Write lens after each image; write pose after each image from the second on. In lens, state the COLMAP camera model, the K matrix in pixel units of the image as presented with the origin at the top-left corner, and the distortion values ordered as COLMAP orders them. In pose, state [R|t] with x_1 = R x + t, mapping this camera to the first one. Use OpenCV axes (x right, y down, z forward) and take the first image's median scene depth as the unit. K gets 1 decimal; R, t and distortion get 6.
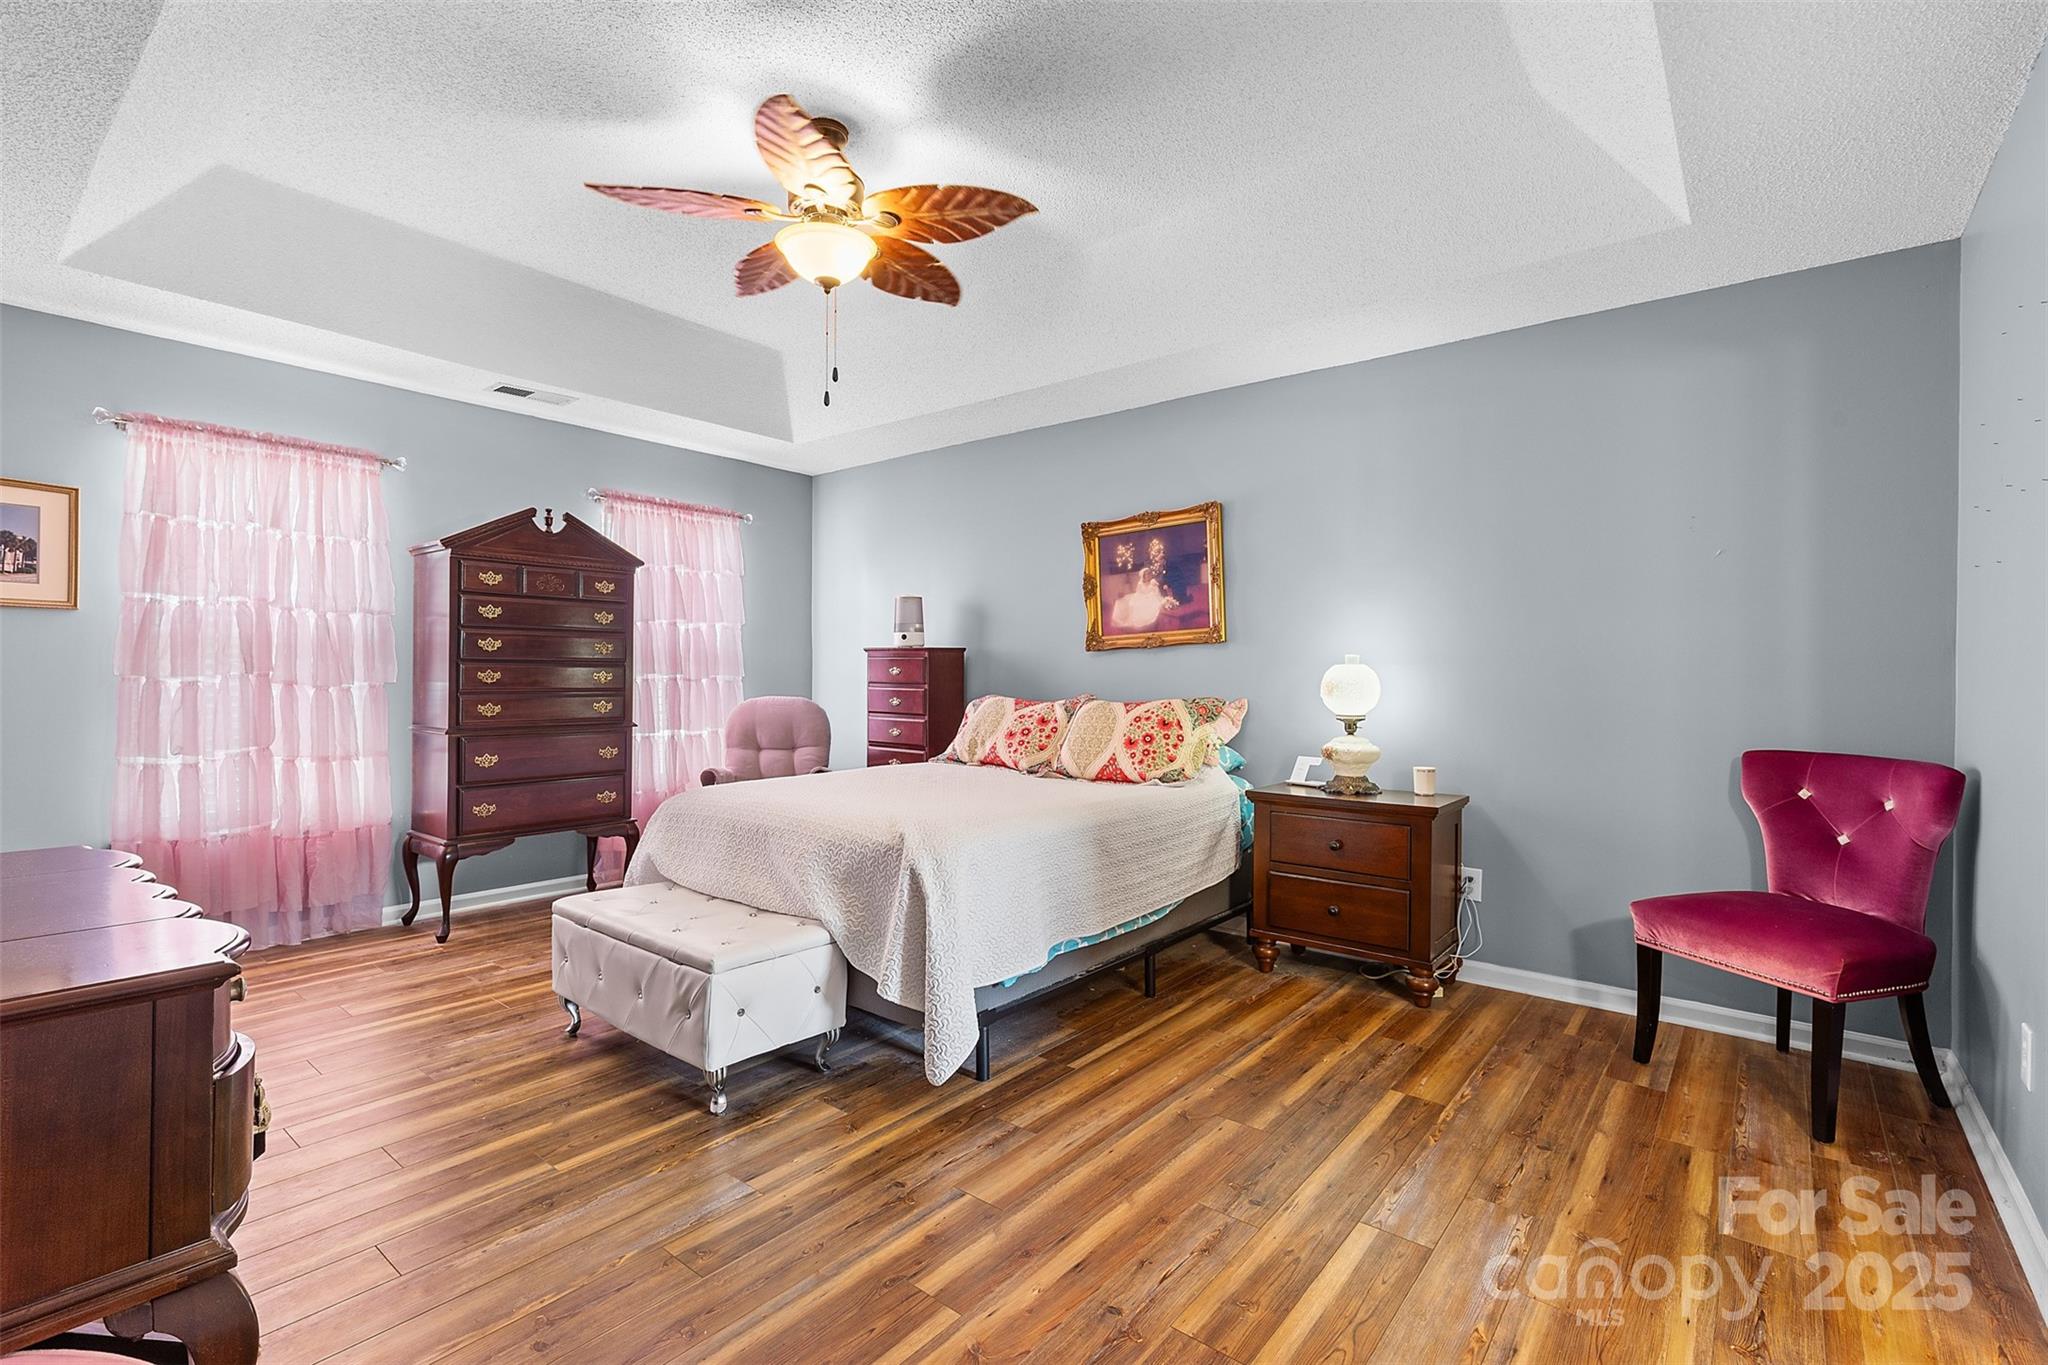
lens RADIAL K [[921.3, 0, 1013.6], [0, 921.3, 679.9], [0, 0, 1]] dist [0.007052, -0.000890]
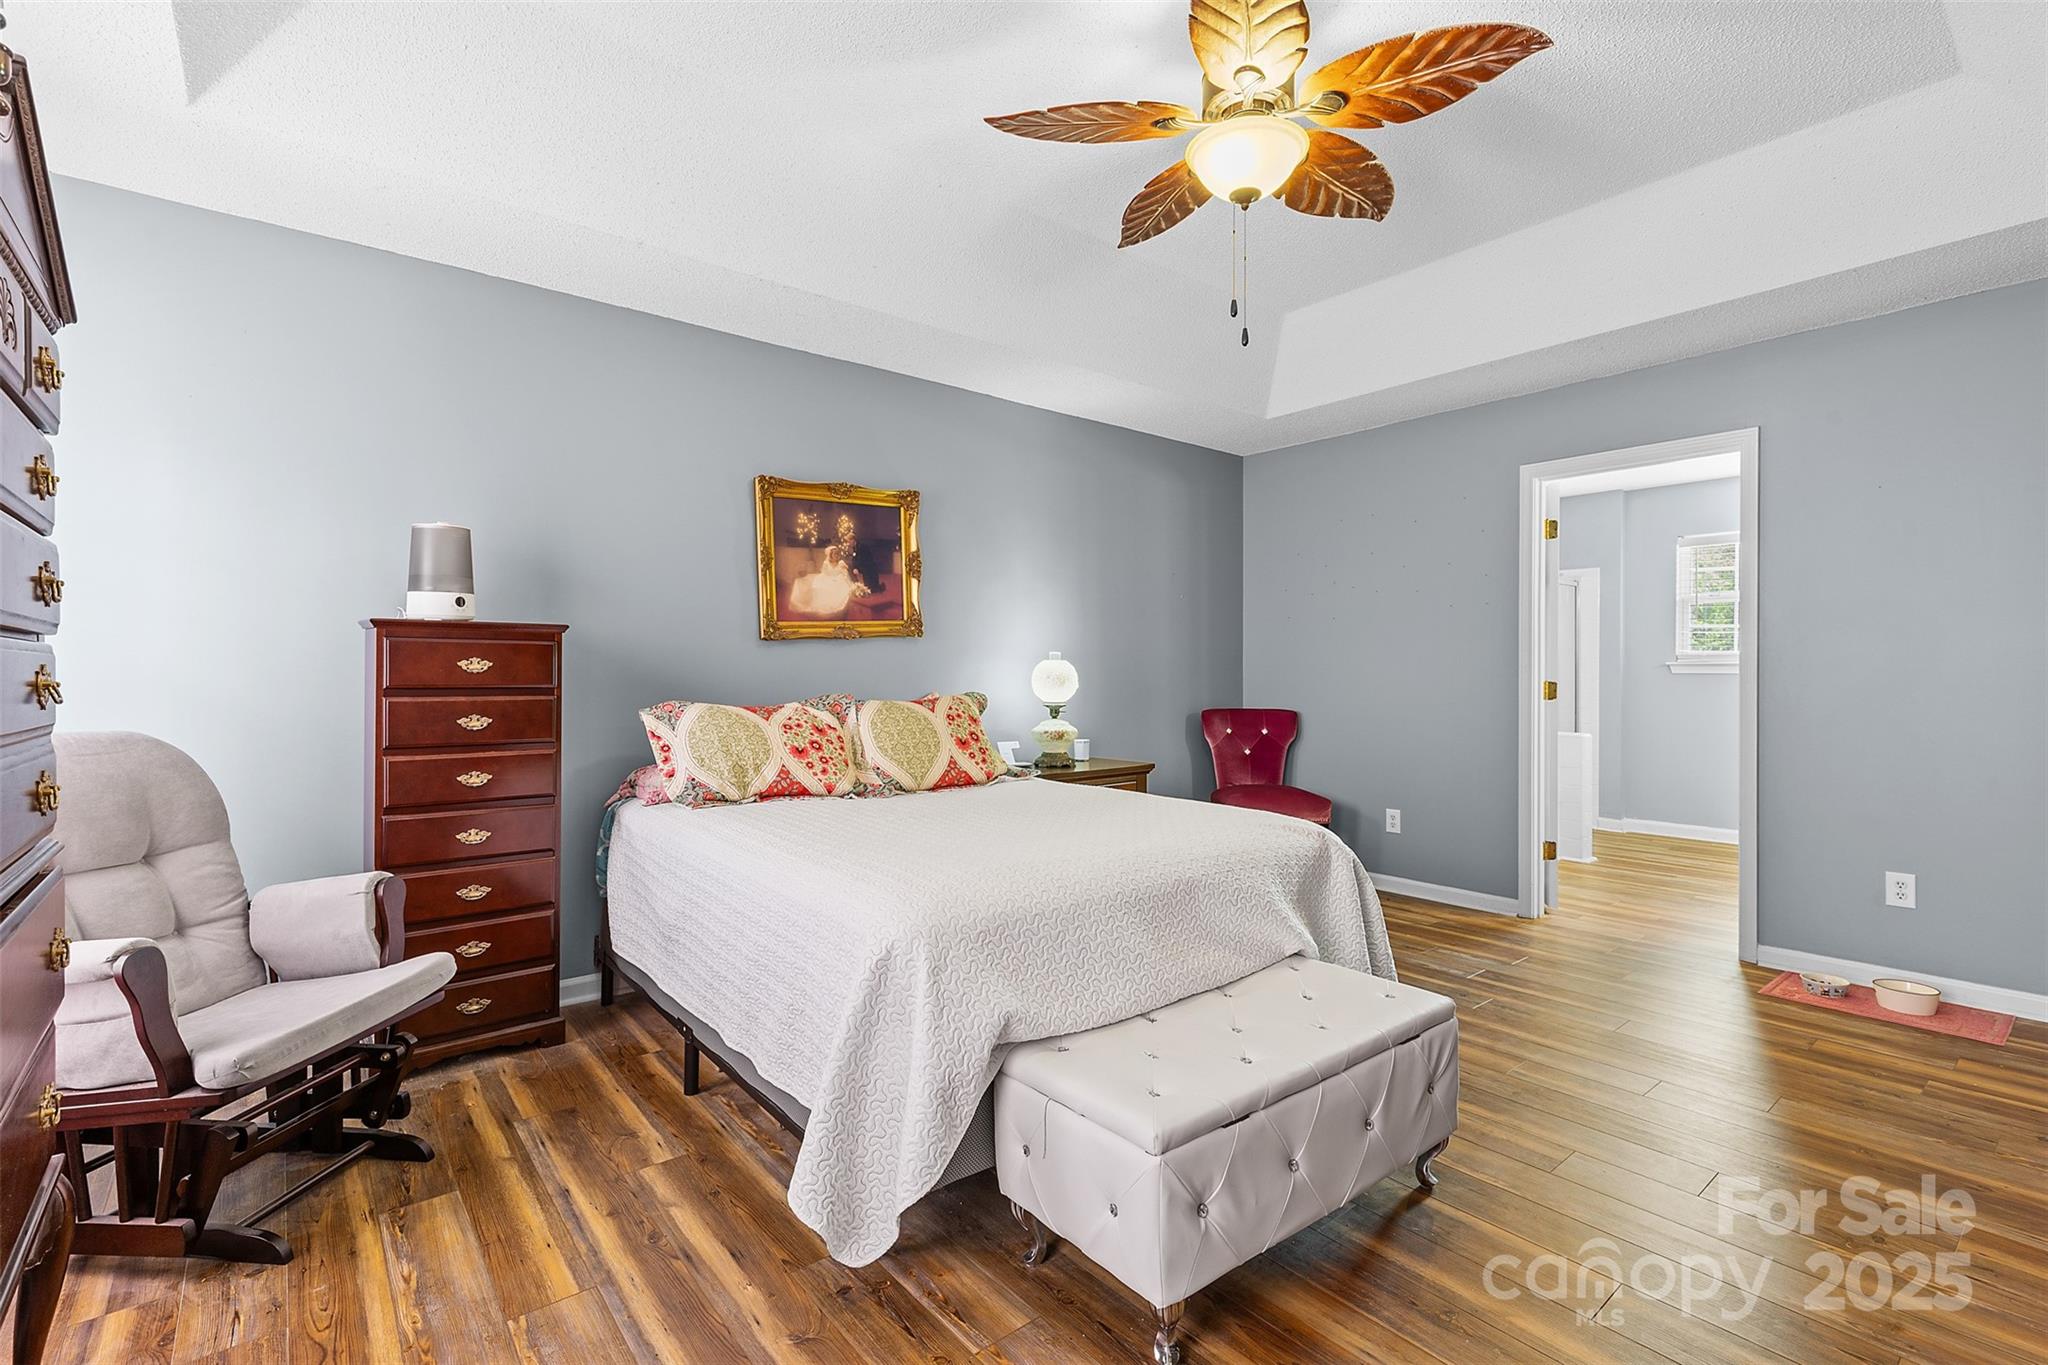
lens RADIAL K [[921.3, 0, 1016.0], [0, 921.3, 687.0], [0, 0, 1]] dist [0.007052, -0.000890]
pose [[0.204511, -0.026031, 0.978518, -0.704723], [0.005803, 0.999661, 0.025381, -0.010641], [-0.978847, 0.000488, 0.204593, 0.687382]]
